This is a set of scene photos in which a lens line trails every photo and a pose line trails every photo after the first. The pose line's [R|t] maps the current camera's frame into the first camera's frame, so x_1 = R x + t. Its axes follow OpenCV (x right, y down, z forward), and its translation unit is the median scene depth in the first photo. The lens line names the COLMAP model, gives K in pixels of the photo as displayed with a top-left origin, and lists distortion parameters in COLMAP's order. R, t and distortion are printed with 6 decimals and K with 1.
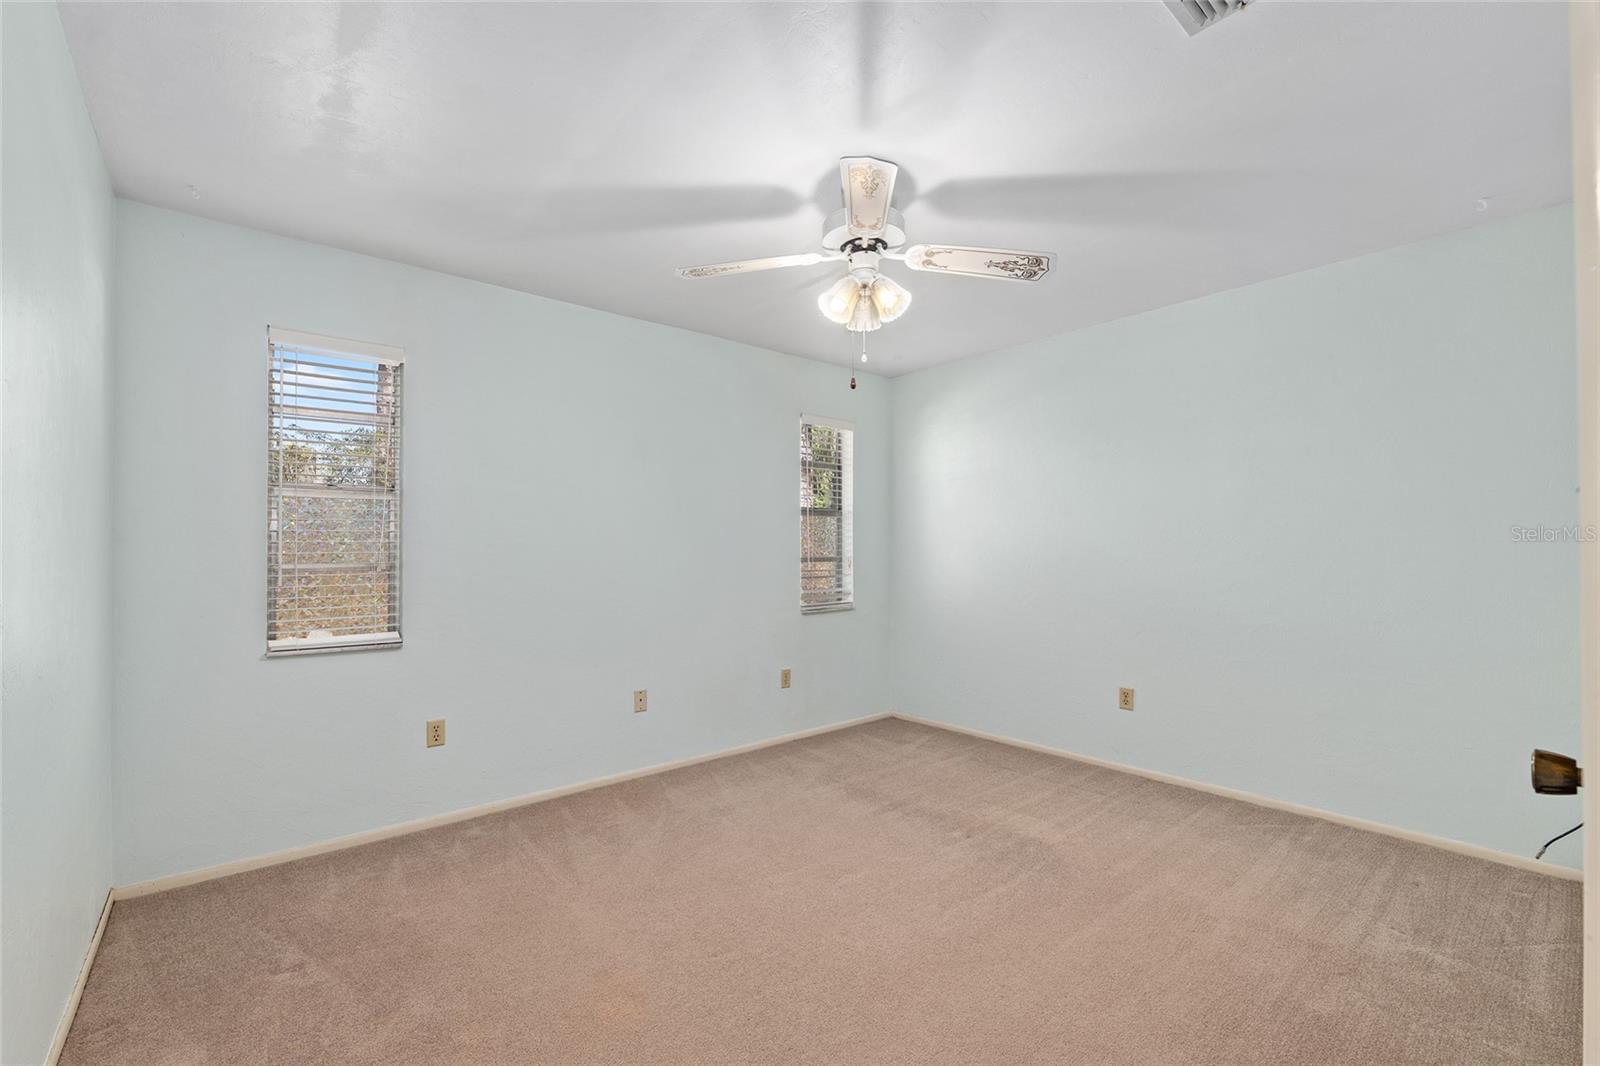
lens RADIAL K [[666.2, 0, 798.0], [0, 666.2, 533.2], [0, 0, 1]] dist [-0.006637, -0.002385]
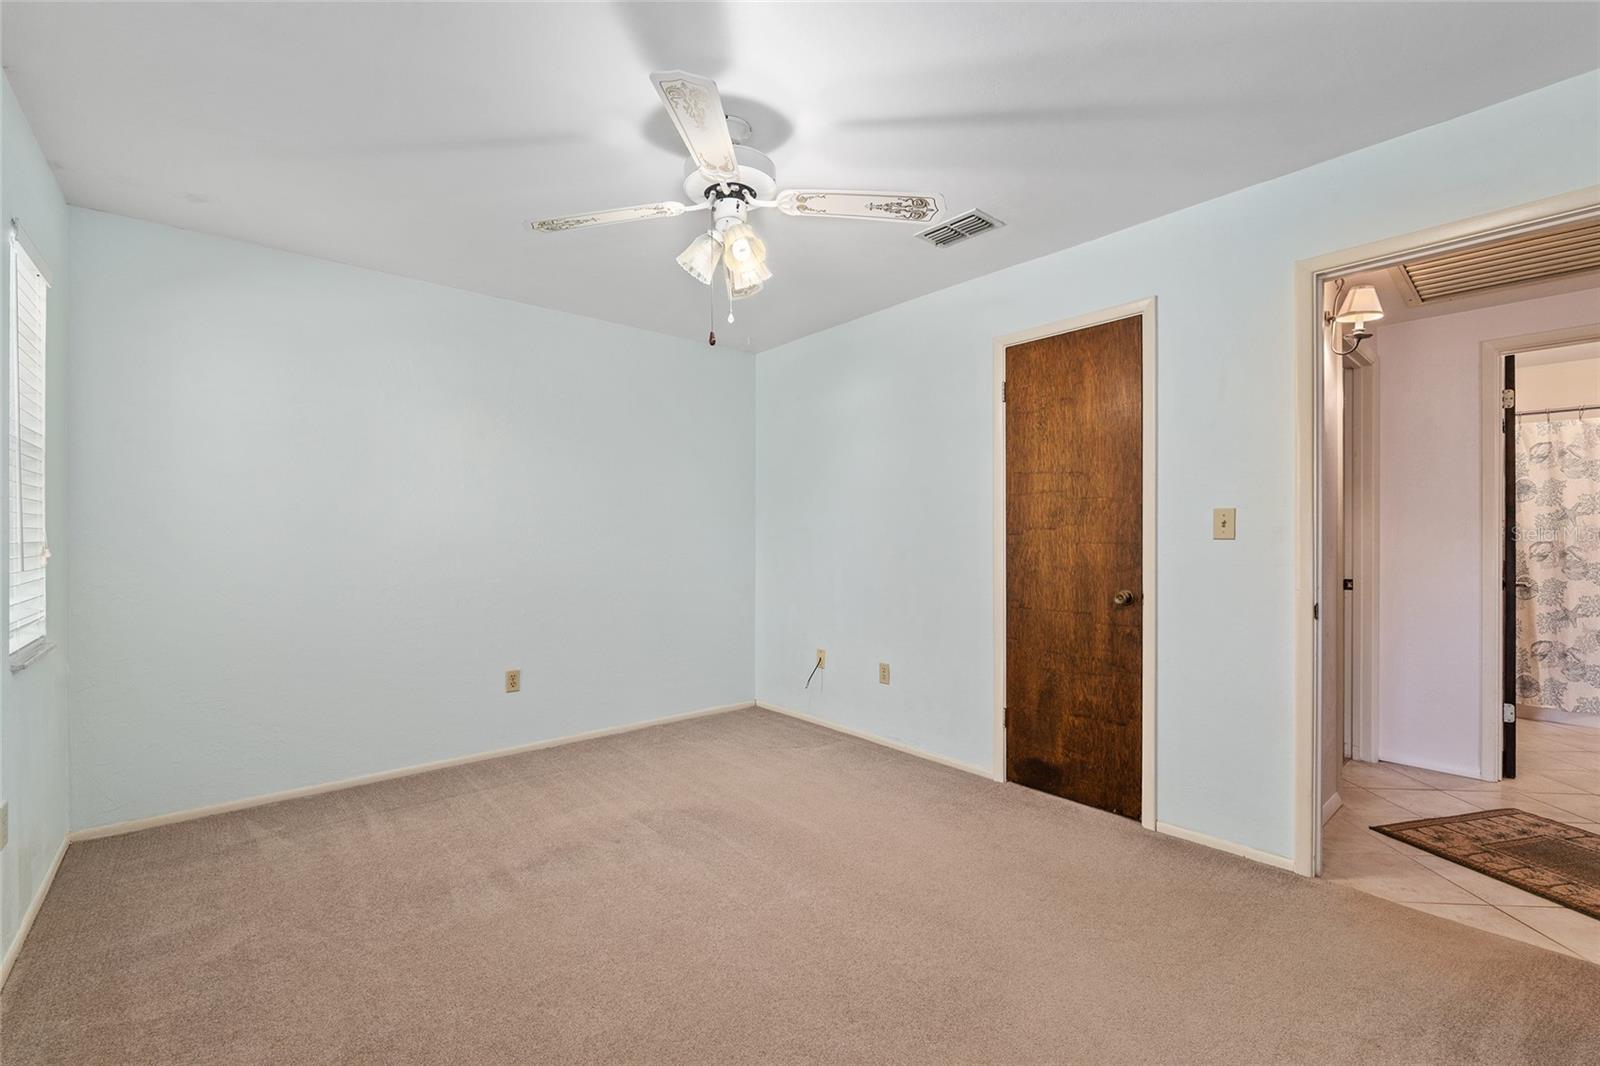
lens RADIAL K [[666.2, 0, 800.3], [0, 666.2, 542.3], [0, 0, 1]] dist [-0.006637, -0.002385]
pose [[0.013156, -0.011871, 0.999843, -0.509005], [-0.031105, 0.999441, 0.012275, 0.012452], [-0.999430, -0.031261, 0.012779, 0.564345]]
